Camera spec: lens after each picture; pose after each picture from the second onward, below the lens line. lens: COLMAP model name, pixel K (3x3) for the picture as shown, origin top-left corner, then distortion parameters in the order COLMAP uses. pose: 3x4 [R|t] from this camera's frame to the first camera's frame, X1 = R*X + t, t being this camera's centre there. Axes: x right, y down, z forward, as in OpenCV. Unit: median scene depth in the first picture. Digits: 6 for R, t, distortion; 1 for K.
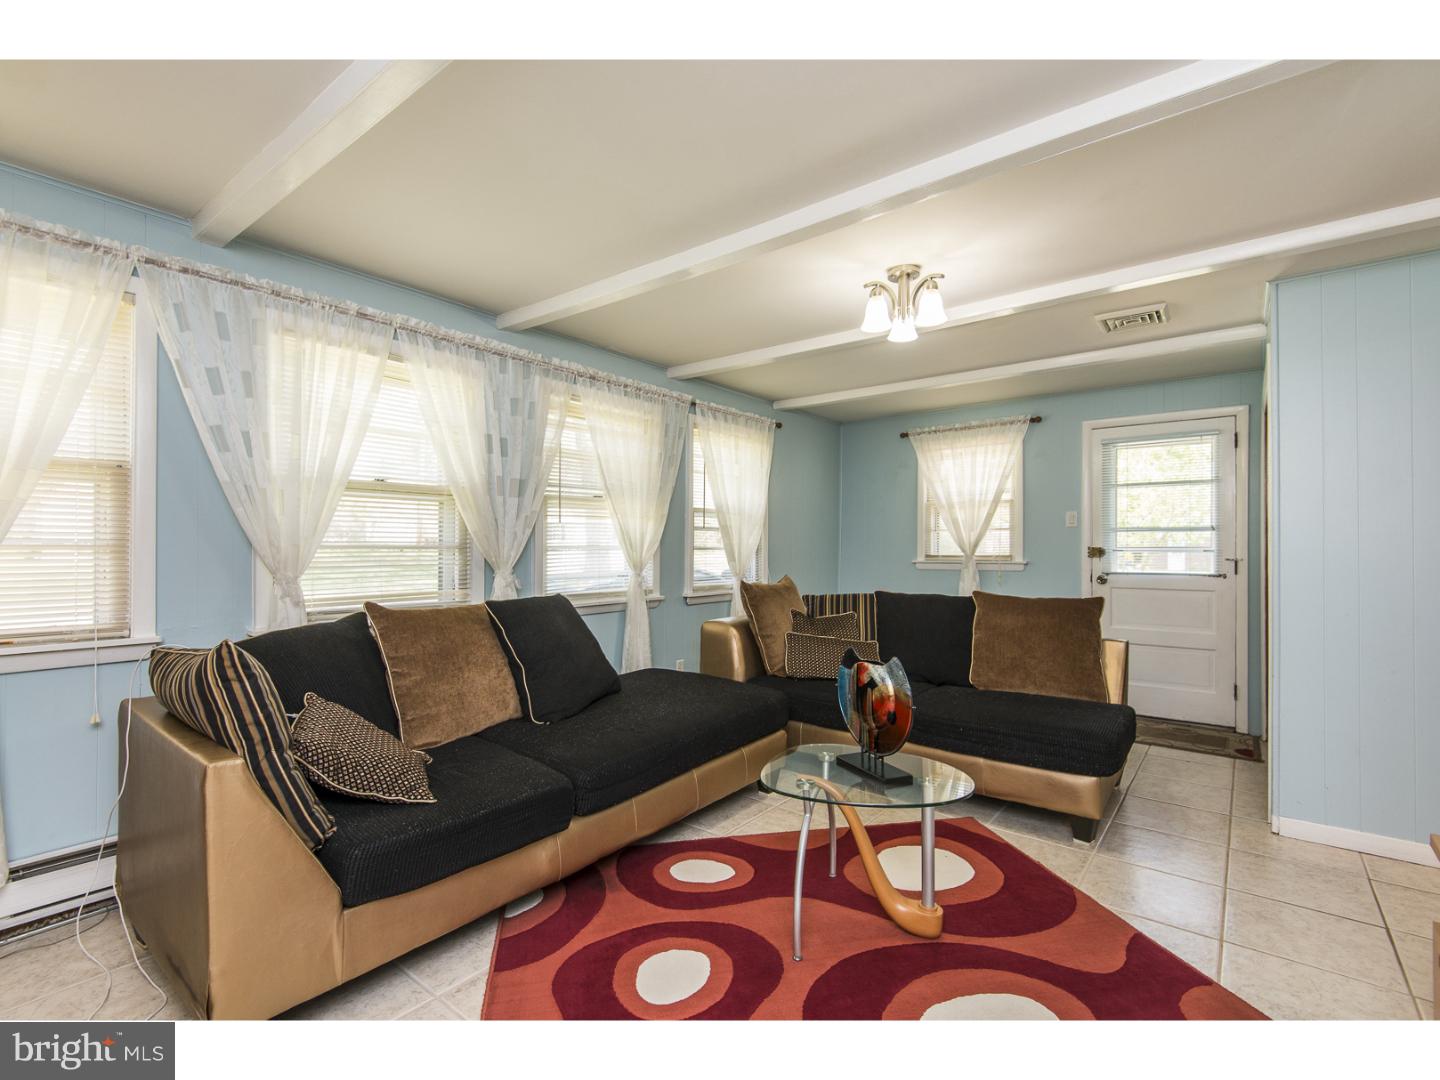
lens RADIAL K [[659.6, 0, 729.7], [0, 659.6, 544.2], [0, 0, 1]] dist [0.018956, -0.010421]
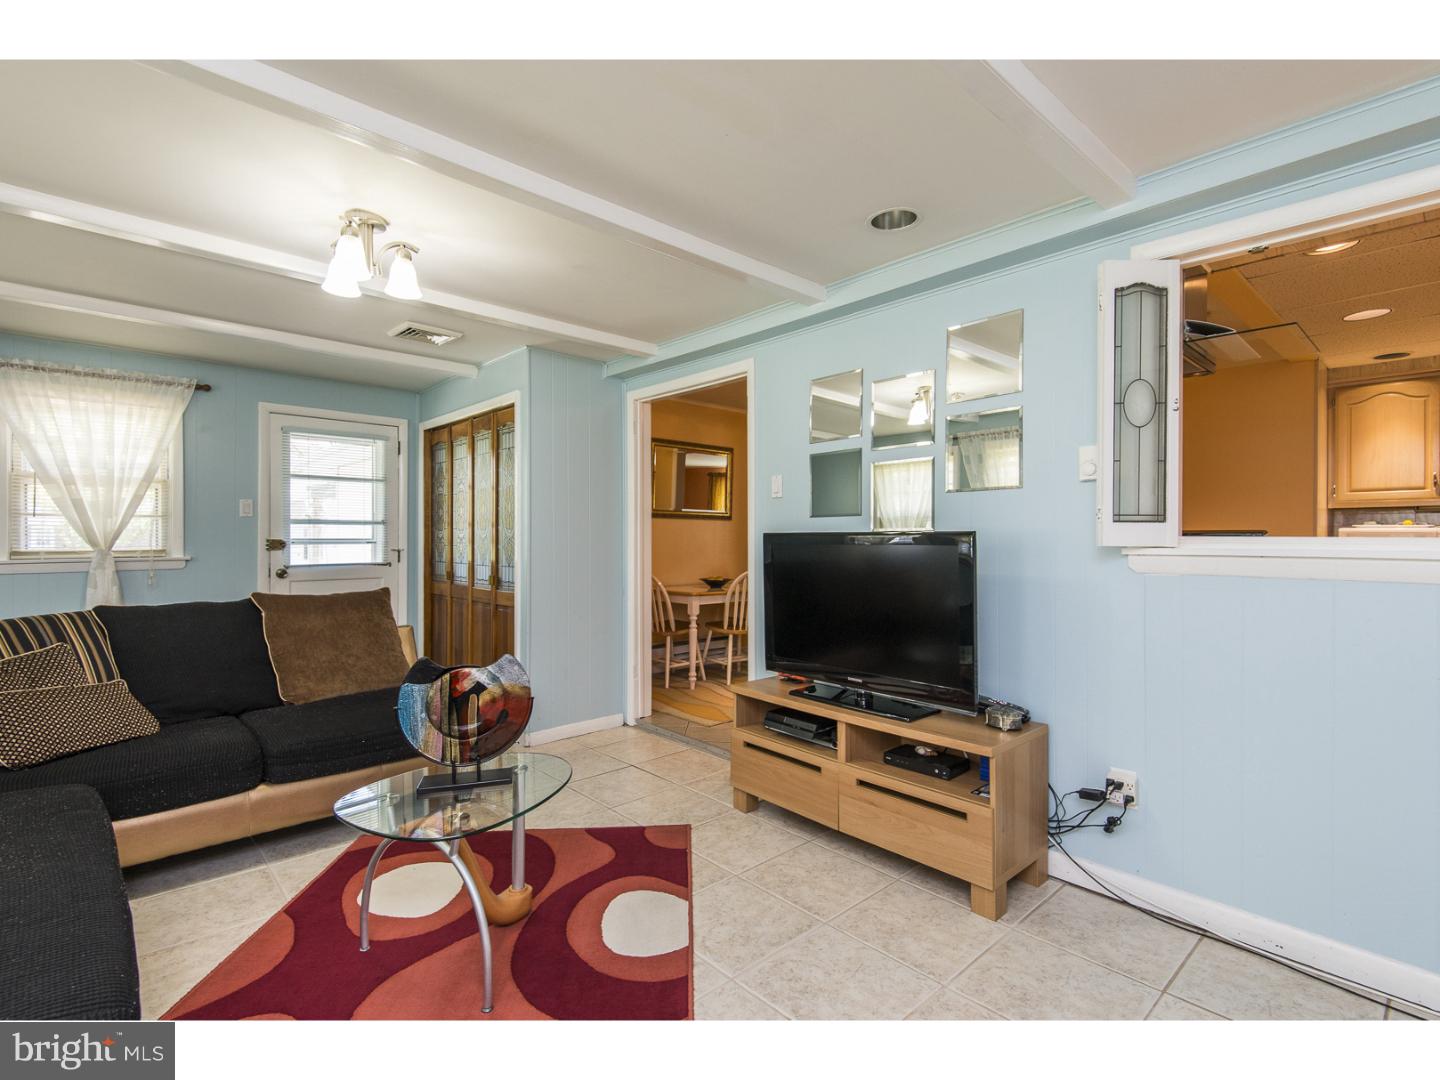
lens RADIAL K [[659.6, 0, 730.7], [0, 659.6, 538.8], [0, 0, 1]] dist [0.018956, -0.010421]
pose [[0.154230, -0.001266, 0.988034, -0.275893], [-0.004535, 0.999988, 0.001989, -0.001126], [-0.988025, -0.004787, 0.154222, 0.215667]]
